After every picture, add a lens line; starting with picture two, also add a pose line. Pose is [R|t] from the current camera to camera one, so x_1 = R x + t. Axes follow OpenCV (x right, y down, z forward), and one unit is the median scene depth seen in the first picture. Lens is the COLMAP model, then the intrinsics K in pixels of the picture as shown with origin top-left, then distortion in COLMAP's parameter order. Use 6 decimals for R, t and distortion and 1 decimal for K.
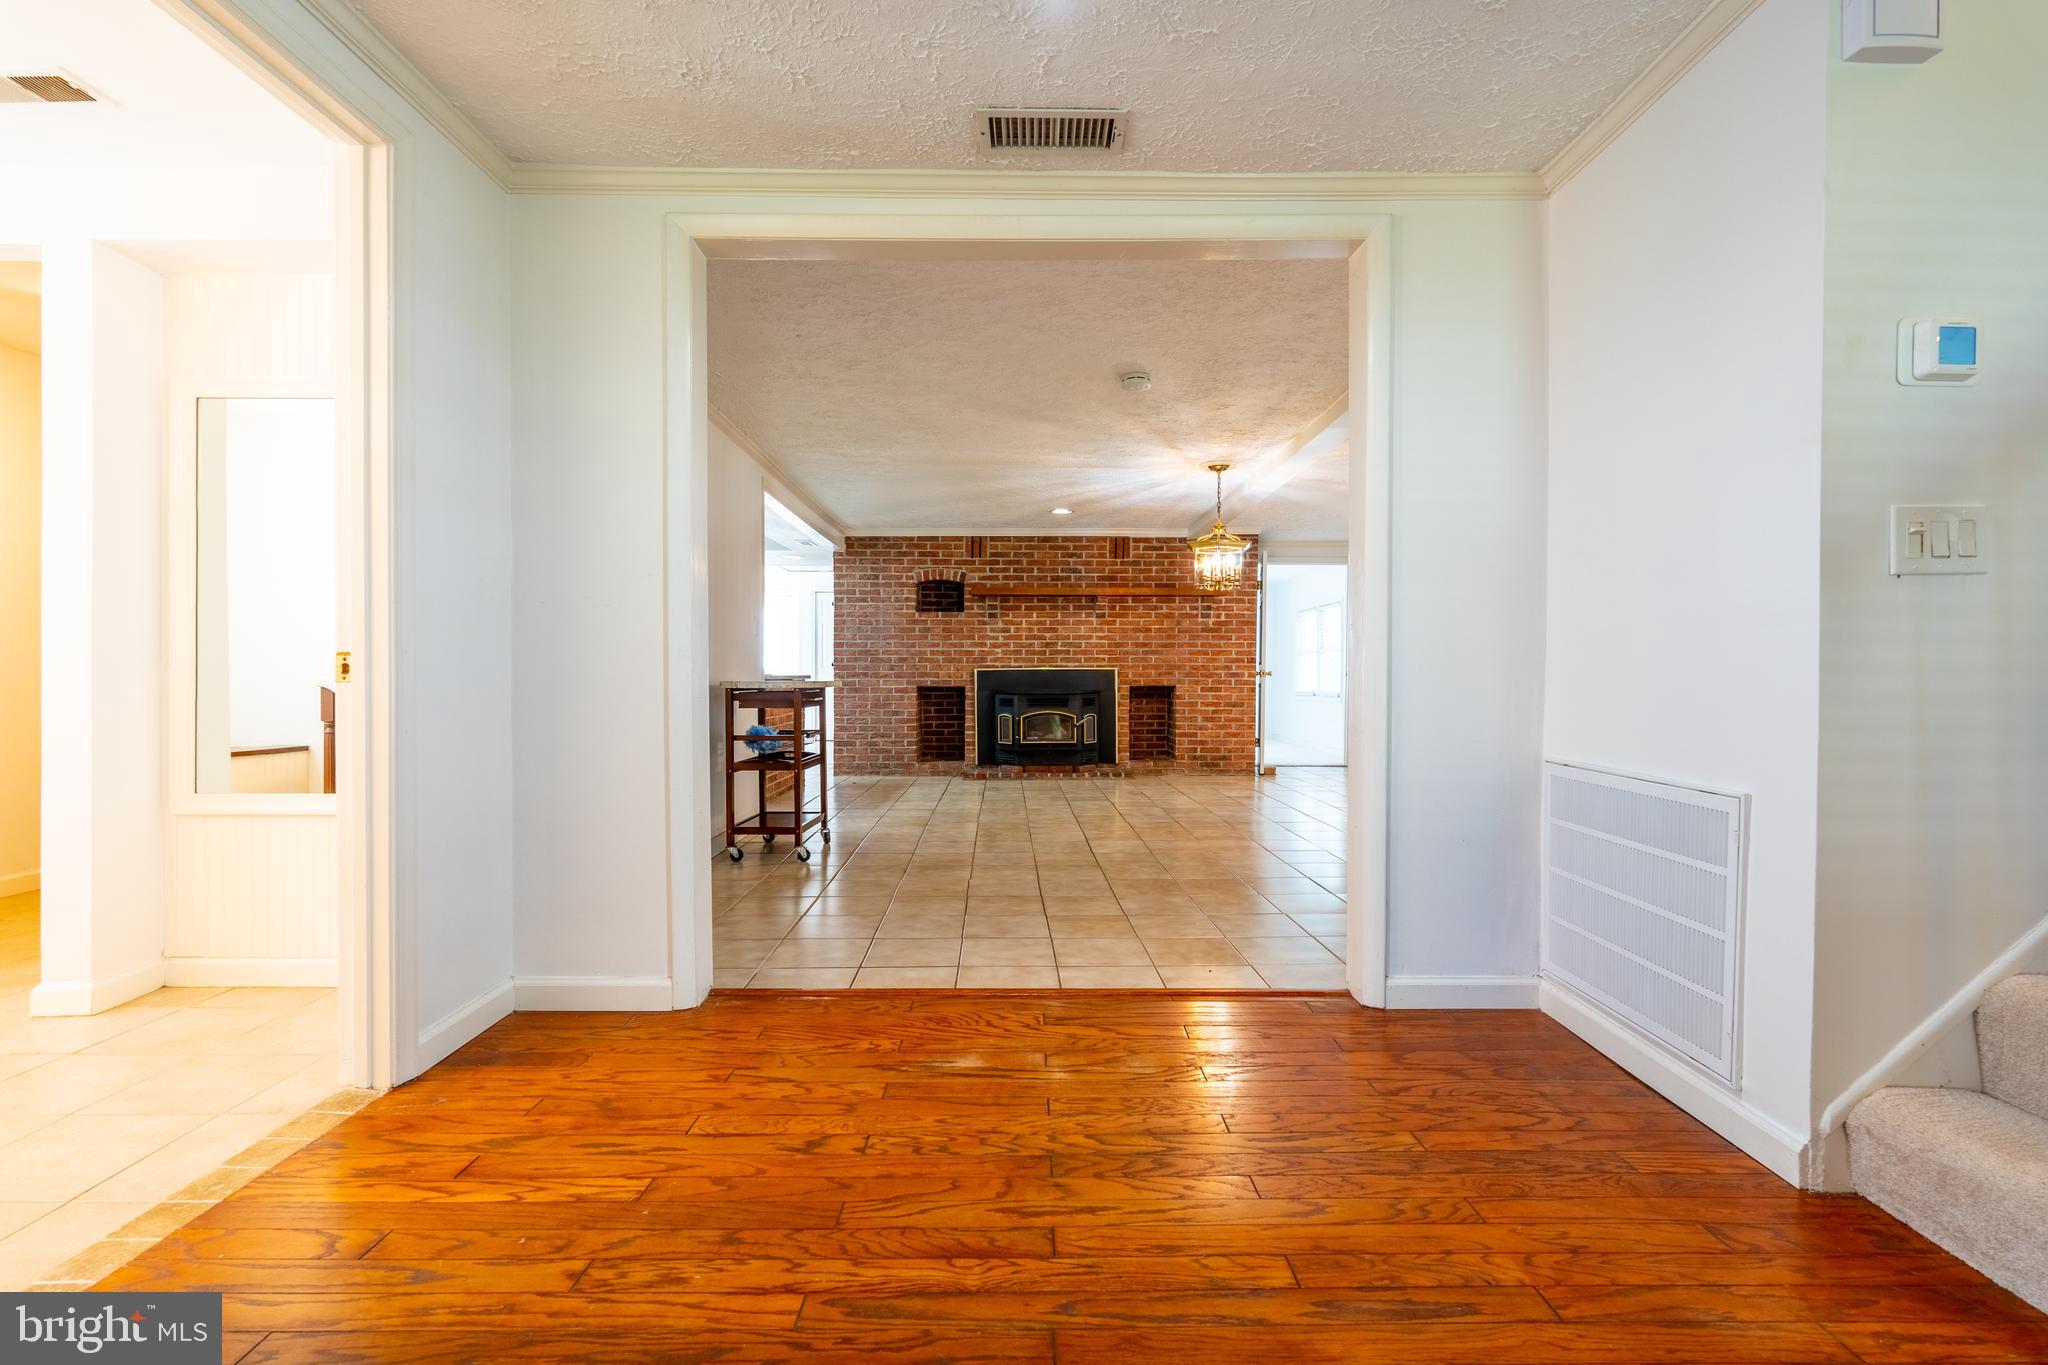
lens RADIAL K [[911.3, 0, 1022.5], [0, 911.3, 686.2], [0, 0, 1]] dist [-0.005639, 0.001323]
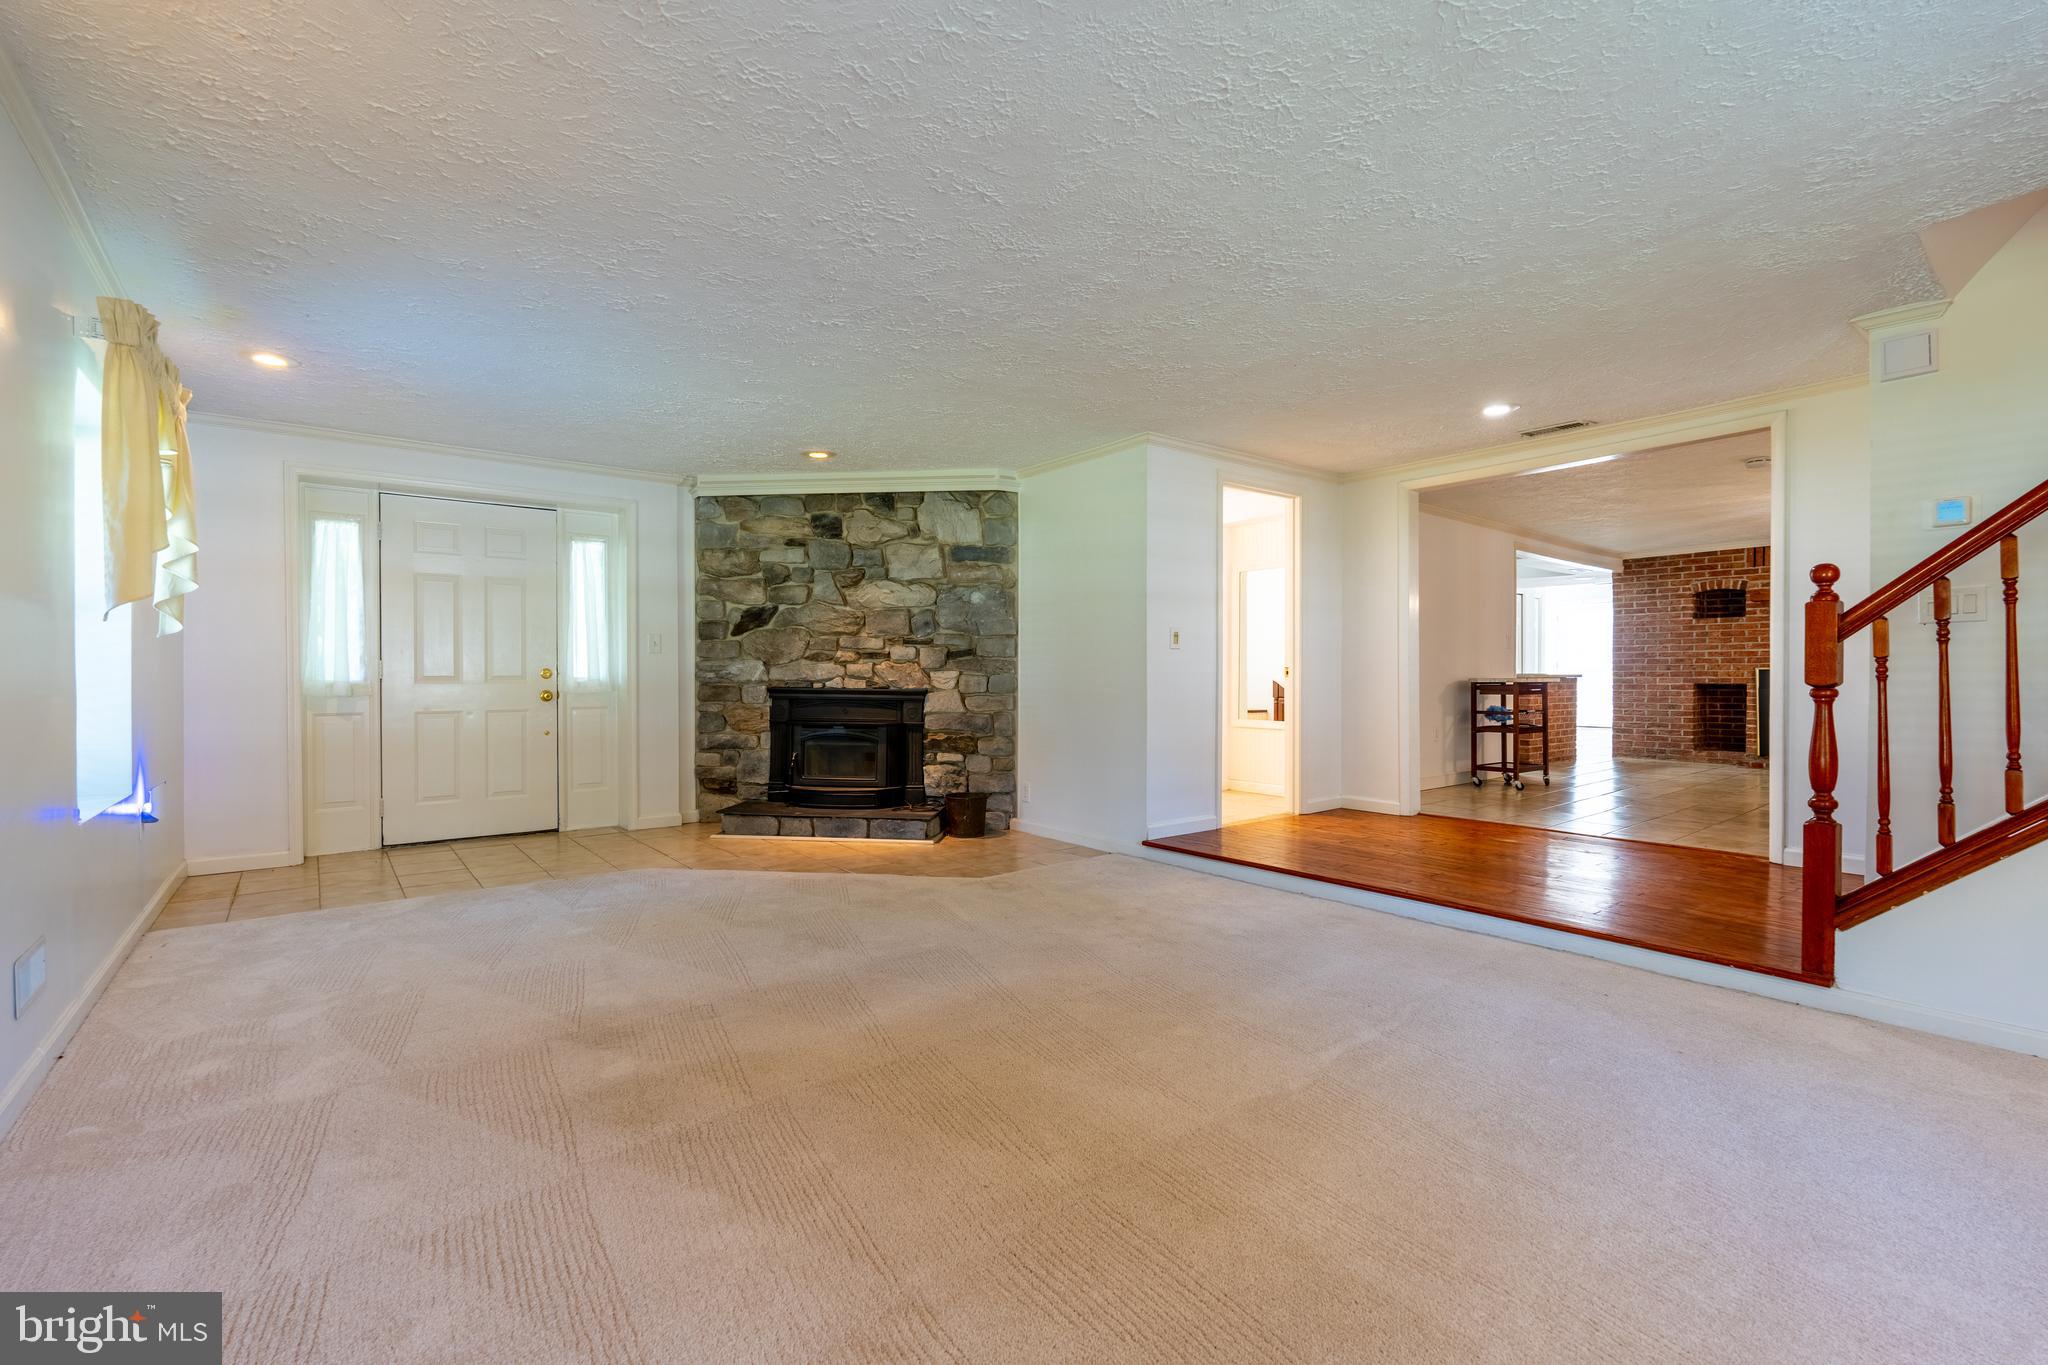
lens RADIAL K [[911.3, 0, 1028.3], [0, 911.3, 684.0], [0, 0, 1]] dist [-0.005639, 0.001323]
pose [[0.624018, 0.002598, -0.781406, 0.255179], [-0.005247, 0.999986, -0.000865, 0.005773], [0.781392, 0.004640, 0.624023, -0.367667]]
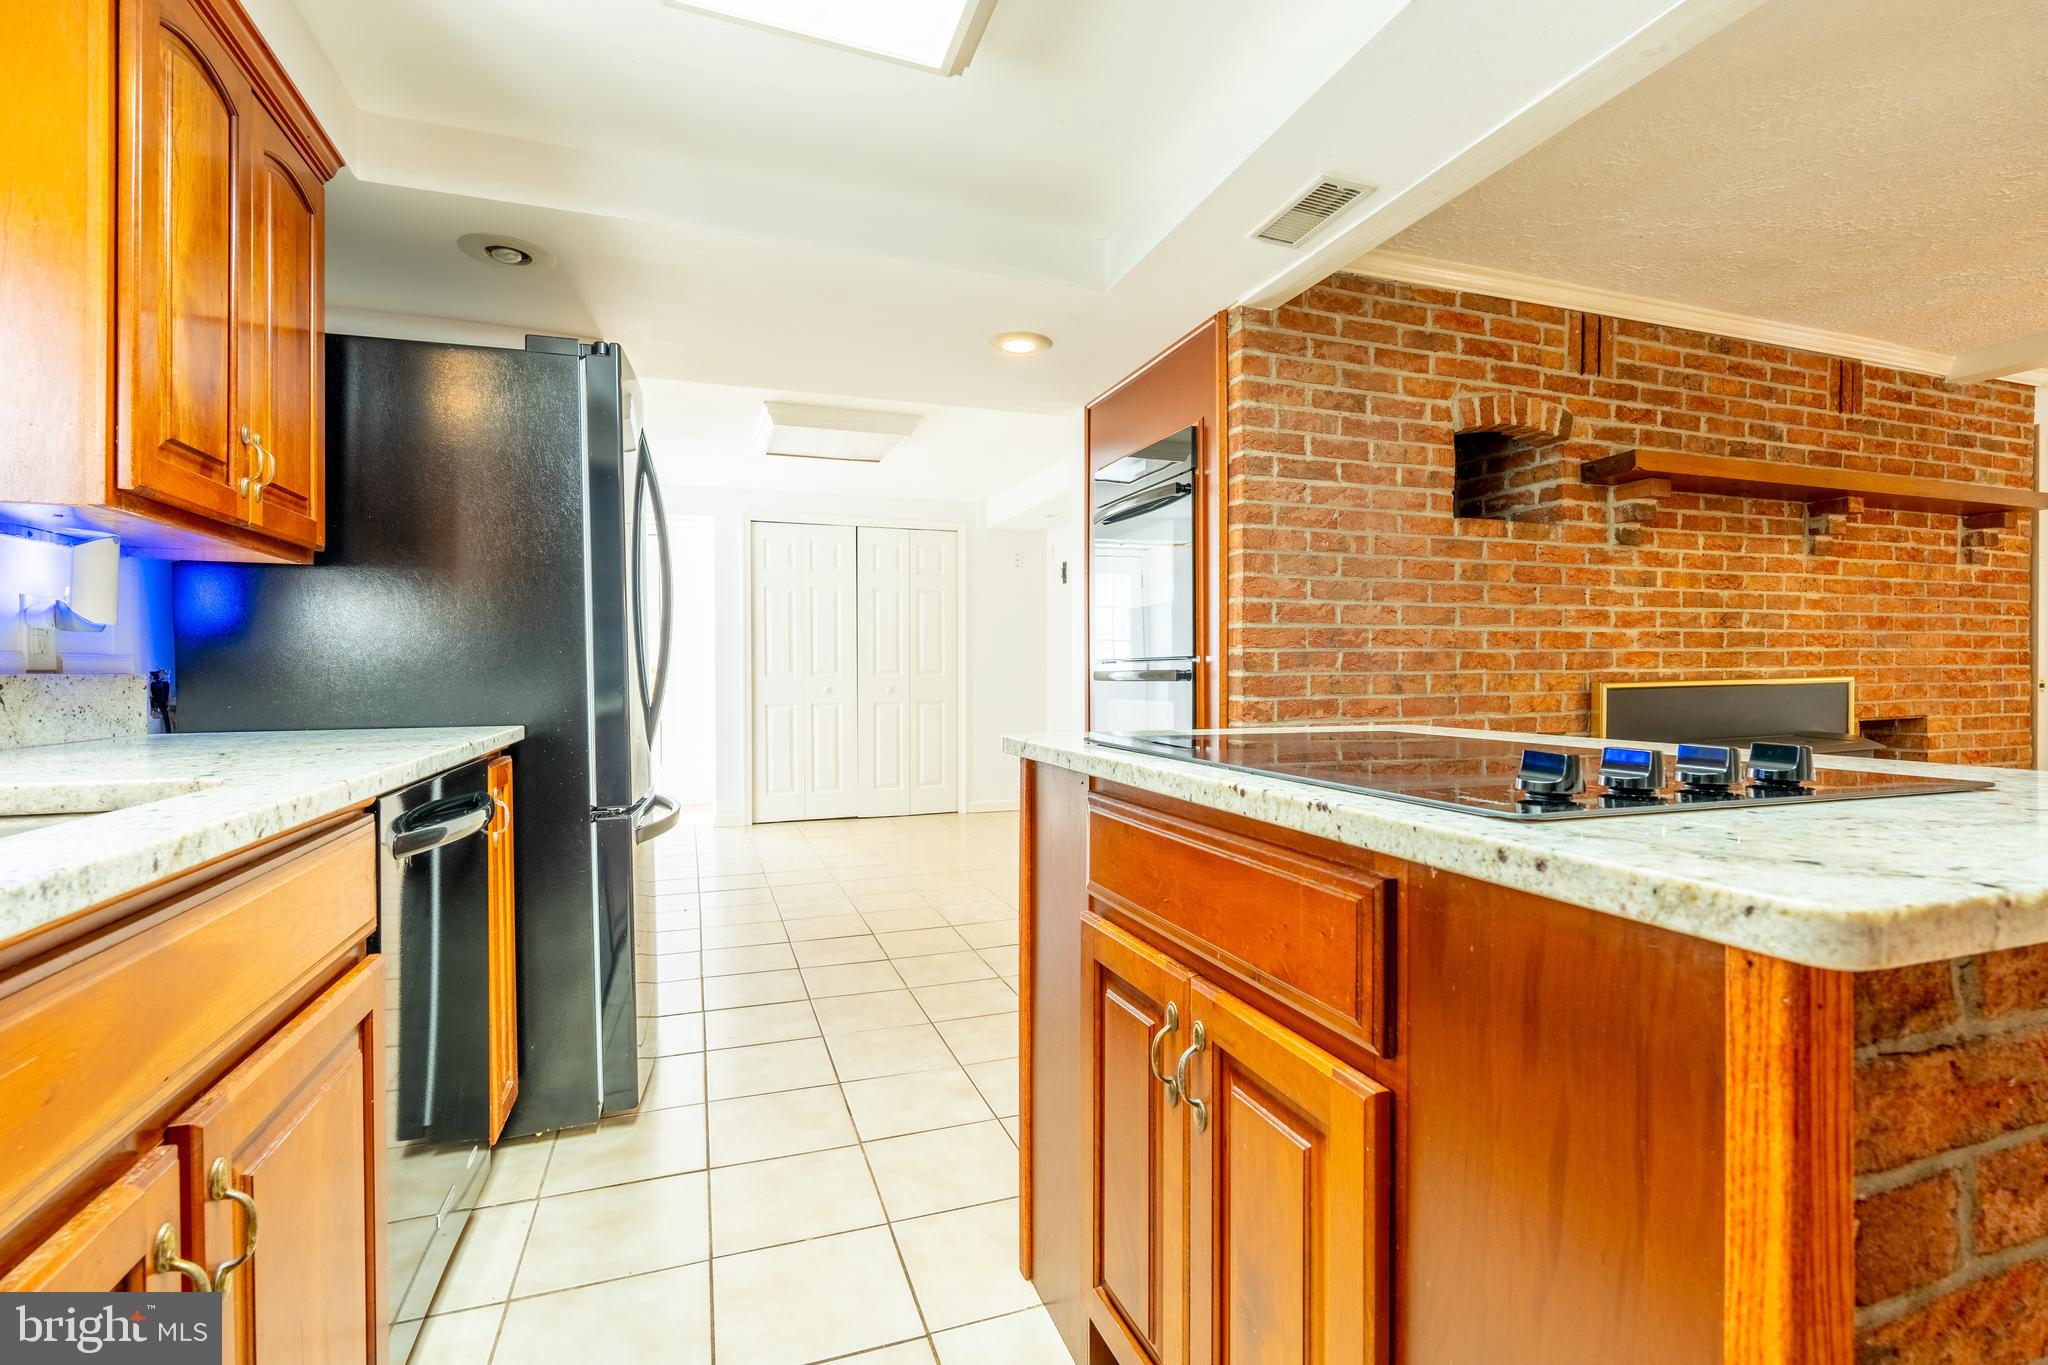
lens RADIAL K [[911.3, 0, 1105.4], [0, 911.3, 677.4], [0, 0, 1]] dist [-0.005639, 0.001323]
pose [[0.953263, -0.009801, 0.301982, -0.342655], [0.009256, 0.999952, 0.003238, -0.025049], [-0.302000, -0.000291, 0.953308, 0.720385]]
